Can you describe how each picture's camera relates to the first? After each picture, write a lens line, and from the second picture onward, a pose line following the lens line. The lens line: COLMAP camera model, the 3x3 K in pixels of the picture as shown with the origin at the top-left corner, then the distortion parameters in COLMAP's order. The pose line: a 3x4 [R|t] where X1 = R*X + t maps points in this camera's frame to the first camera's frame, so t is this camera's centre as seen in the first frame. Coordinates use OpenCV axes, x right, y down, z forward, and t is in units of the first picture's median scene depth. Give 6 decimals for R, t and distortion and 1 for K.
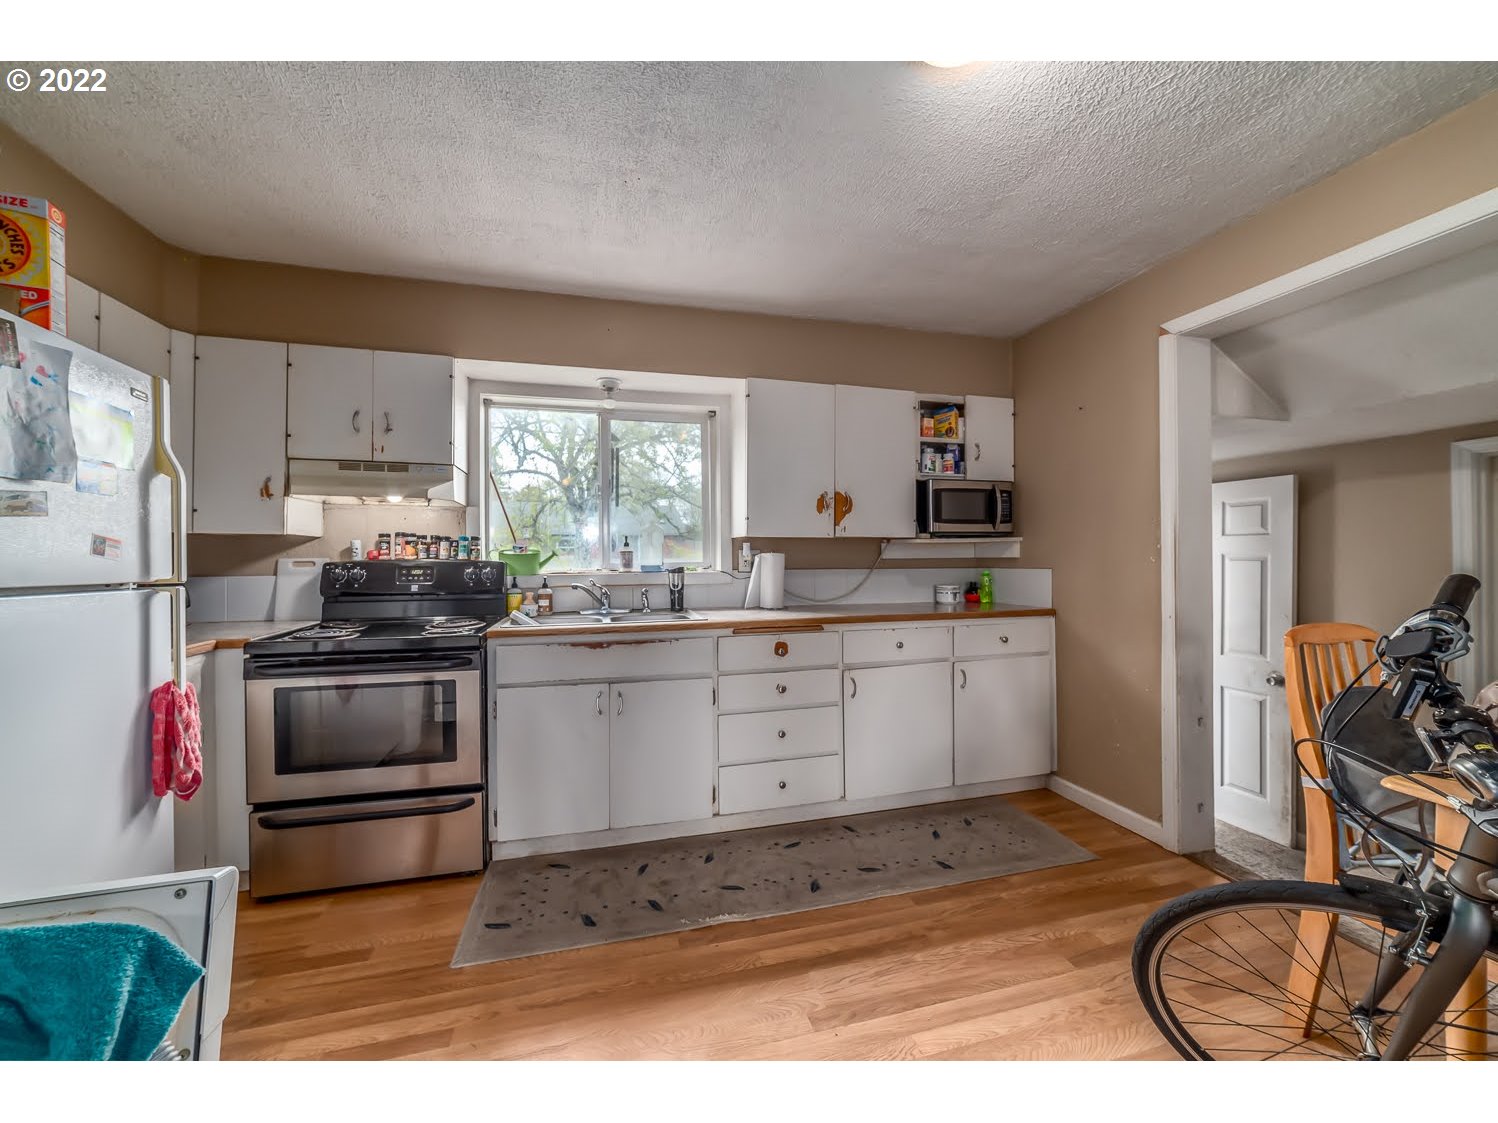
lens RADIAL K [[572.3, 0, 743.7], [0, 572.3, 554.3], [0, 0, 1]] dist [-0.021977, 0.009751]
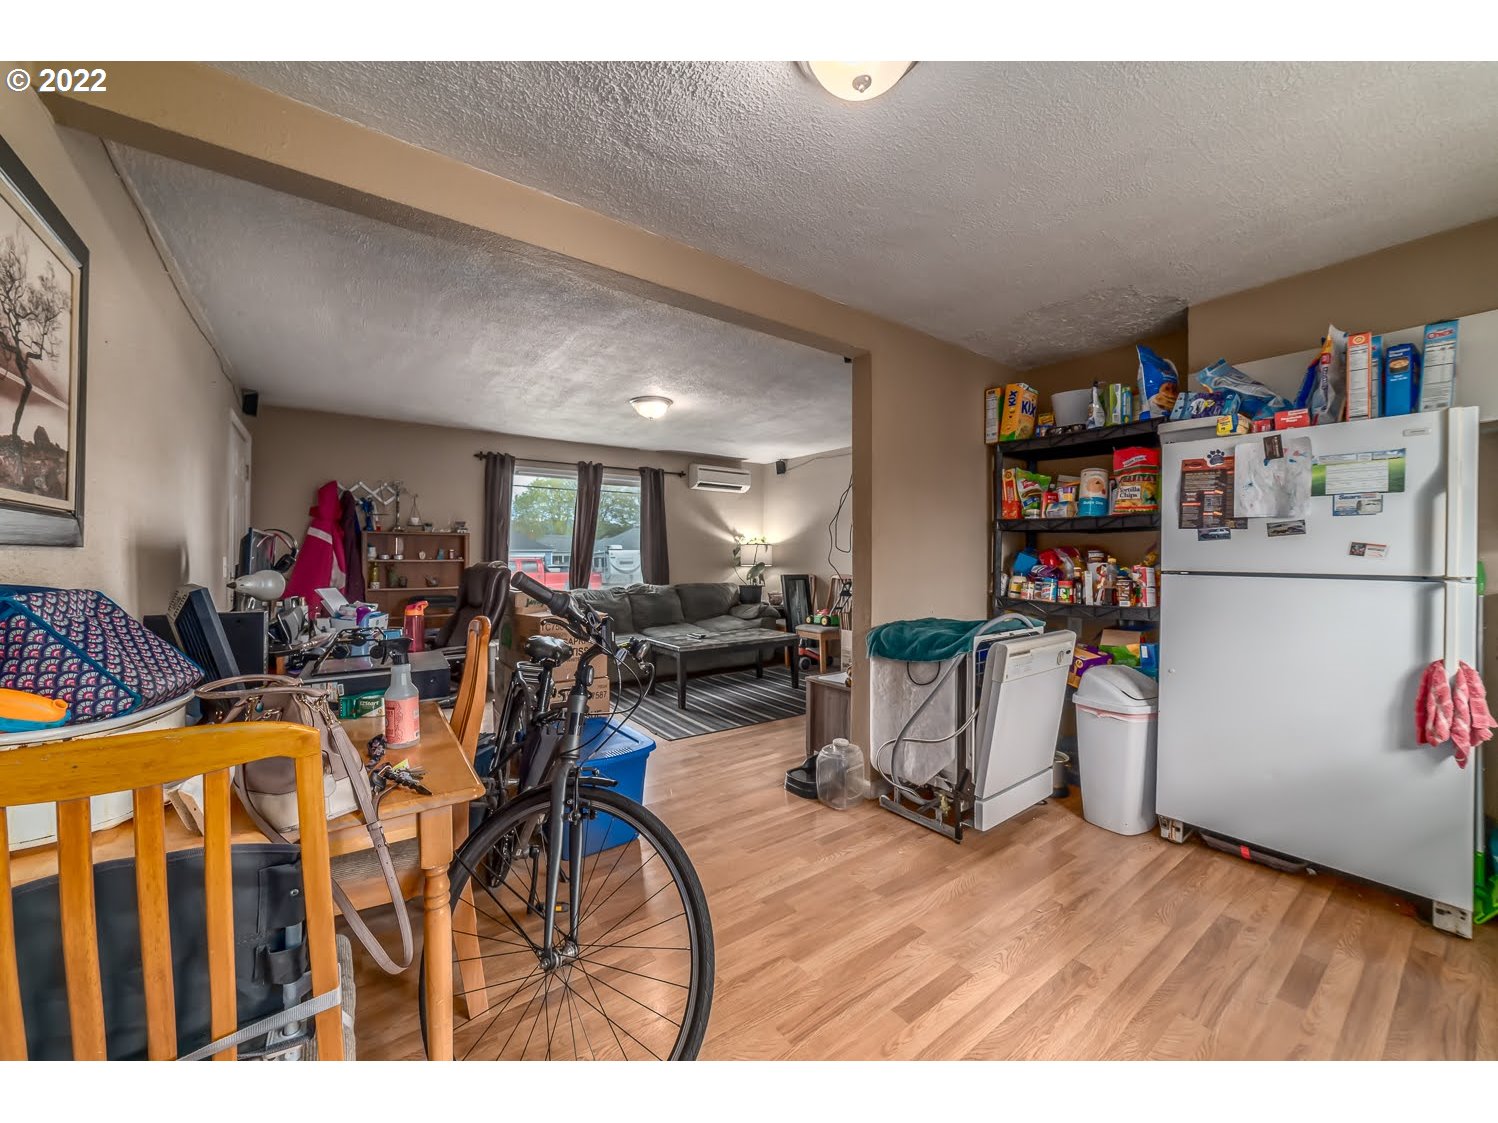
lens RADIAL K [[572.3, 0, 743.7], [0, 572.3, 554.3], [0, 0, 1]] dist [-0.021977, 0.009751]
pose [[-0.929780, -0.000438, -0.368115, 0.428040], [0.005092, 0.999888, -0.014051, 0.005137], [0.368080, -0.014938, -0.929674, 0.820506]]
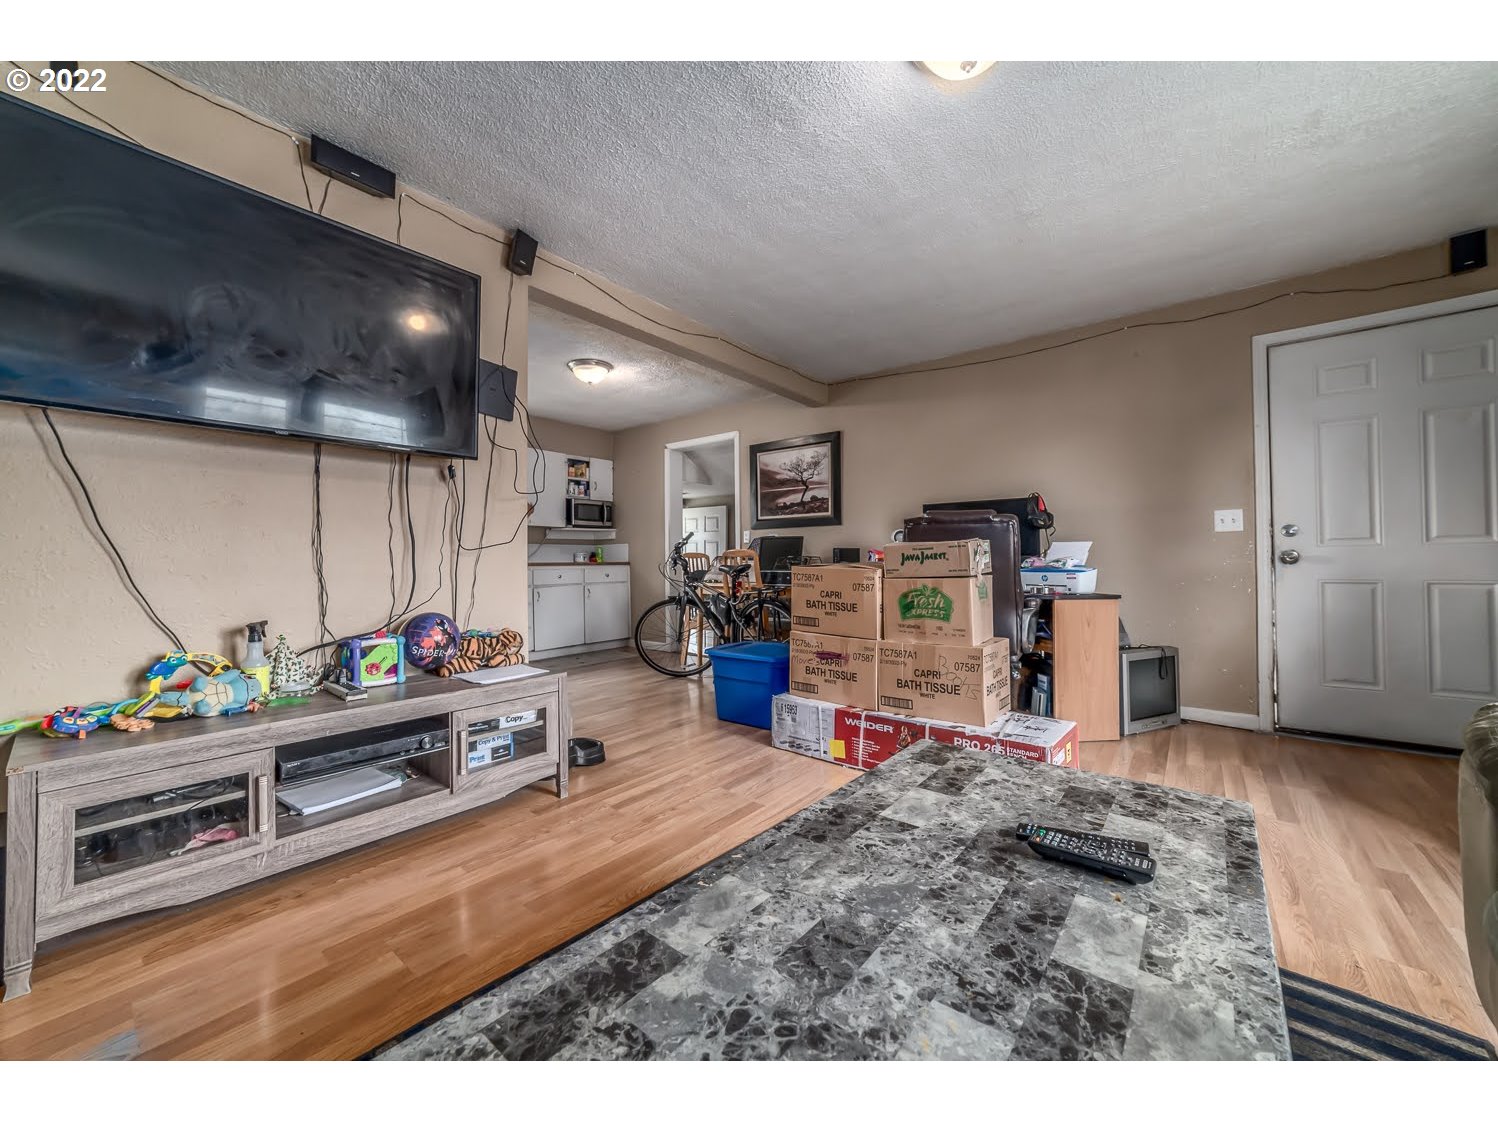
lens RADIAL K [[572.3, 0, 743.7], [0, 572.3, 554.3], [0, 0, 1]] dist [-0.021977, 0.009751]
pose [[0.803192, 0.004960, 0.595700, -0.413317], [-0.000340, 0.999969, -0.007867, 0.086808], [-0.595721, 0.006116, 0.803168, -1.039114]]
